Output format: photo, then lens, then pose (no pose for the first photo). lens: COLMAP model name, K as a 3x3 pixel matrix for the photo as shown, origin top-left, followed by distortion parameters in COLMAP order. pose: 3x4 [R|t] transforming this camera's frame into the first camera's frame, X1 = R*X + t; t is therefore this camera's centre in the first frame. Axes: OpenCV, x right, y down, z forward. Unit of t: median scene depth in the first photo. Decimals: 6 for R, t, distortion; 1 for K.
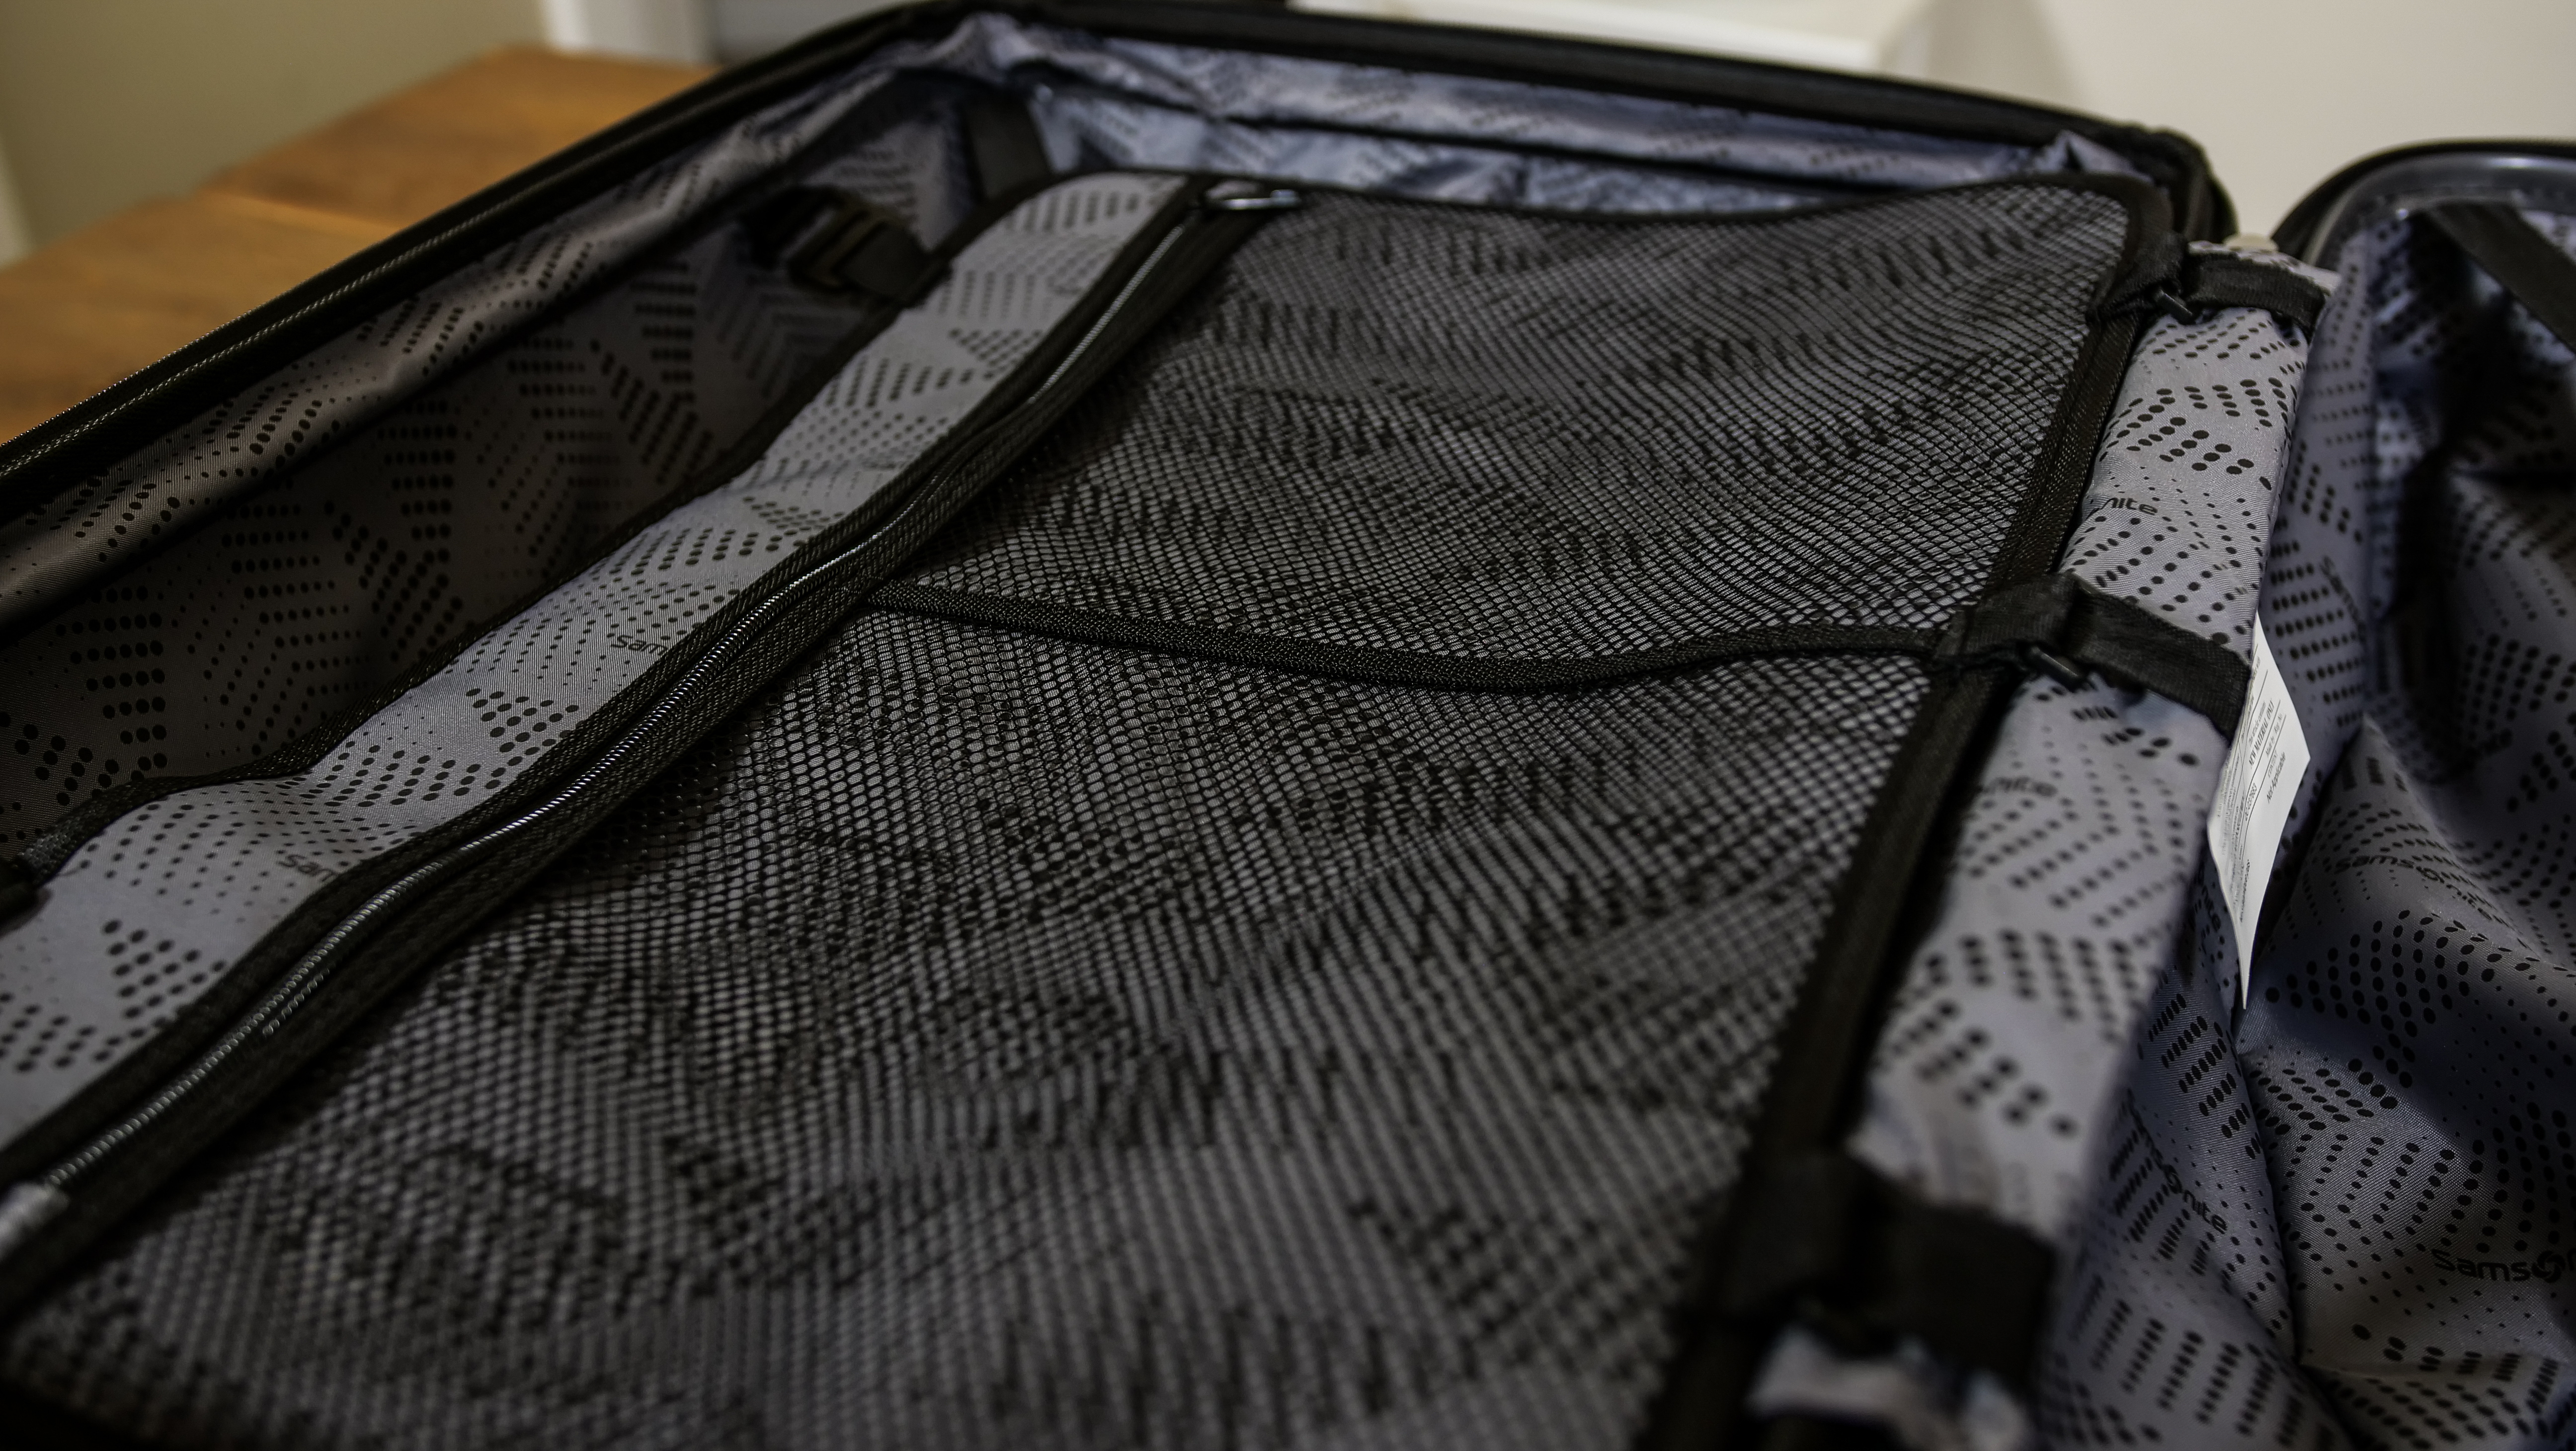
lens RADIAL K [[2237.3, 0, 1287.1], [0, 2237.3, 736.7], [0, 0, 1]] dist [0.000307, -0.001787]
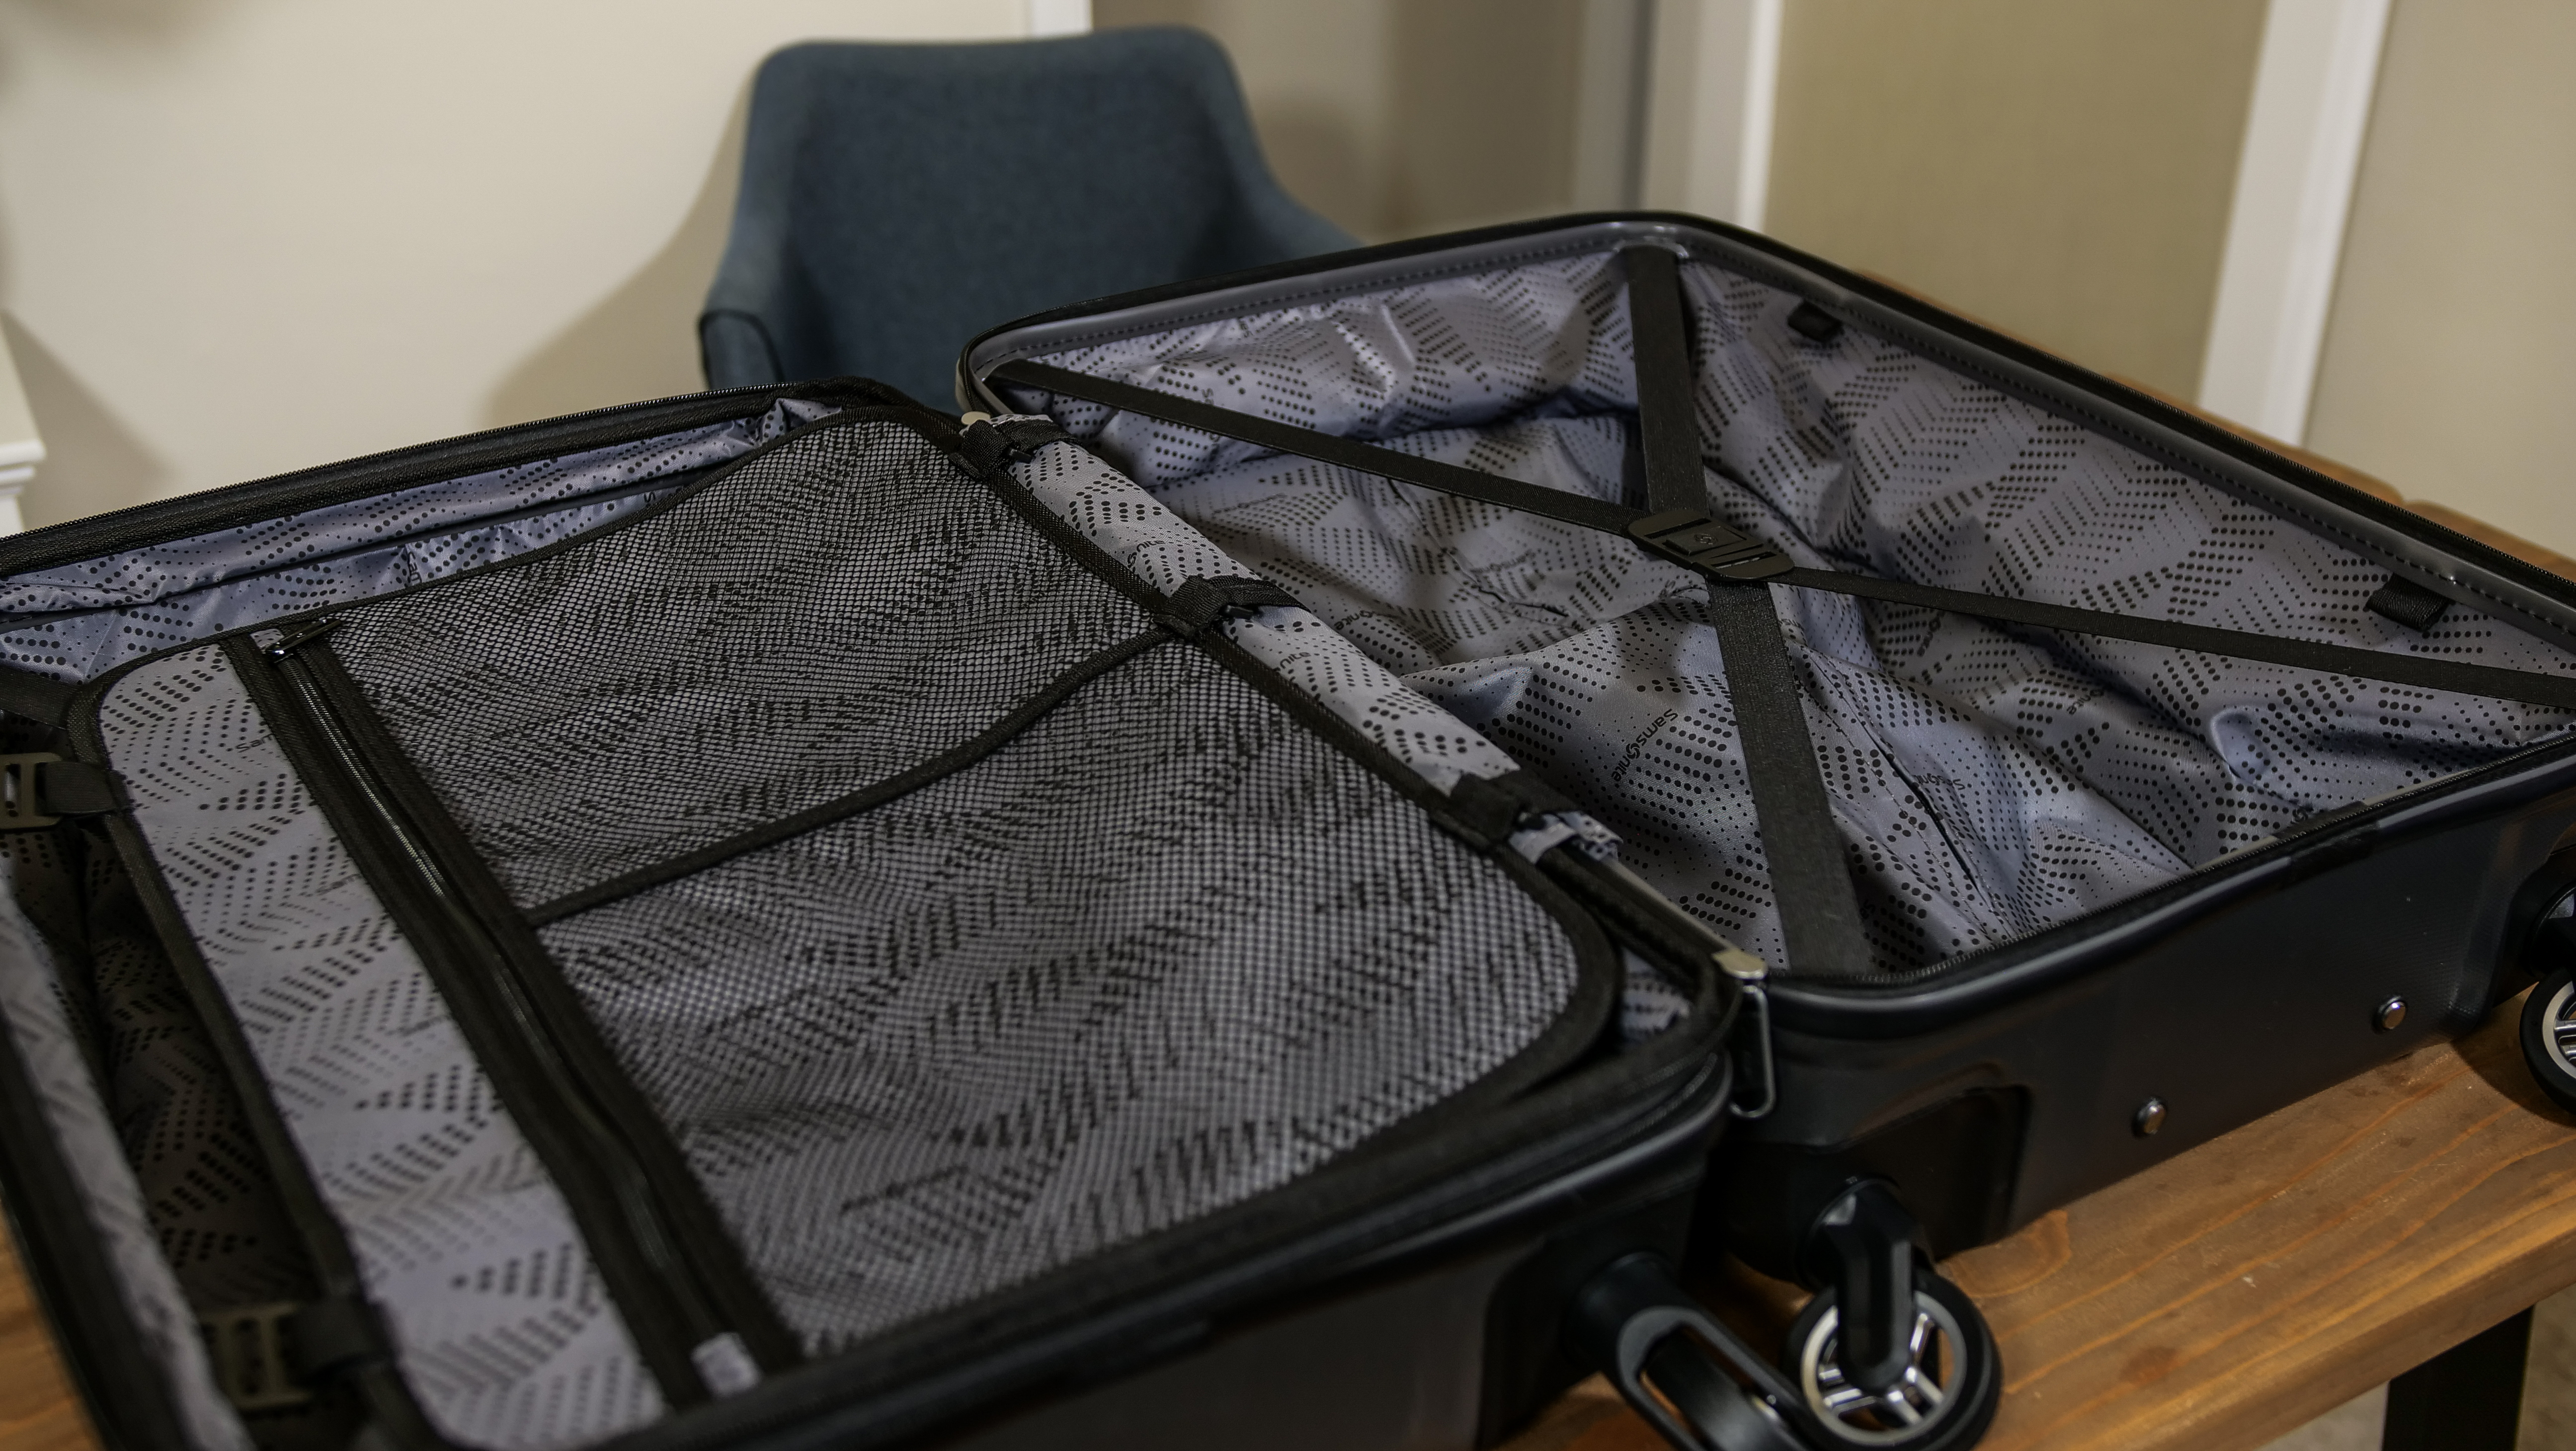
lens RADIAL K [[2813.3, 0, 1285.9], [0, 2813.3, 722.8], [0, 0, 1]] dist [-0.026348, 0.000000]
pose [[0.558650, -0.340471, 0.756300, -0.875265], [0.473948, 0.879362, 0.045784, -0.023896], [-0.680649, 0.332870, 0.652621, -0.294236]]
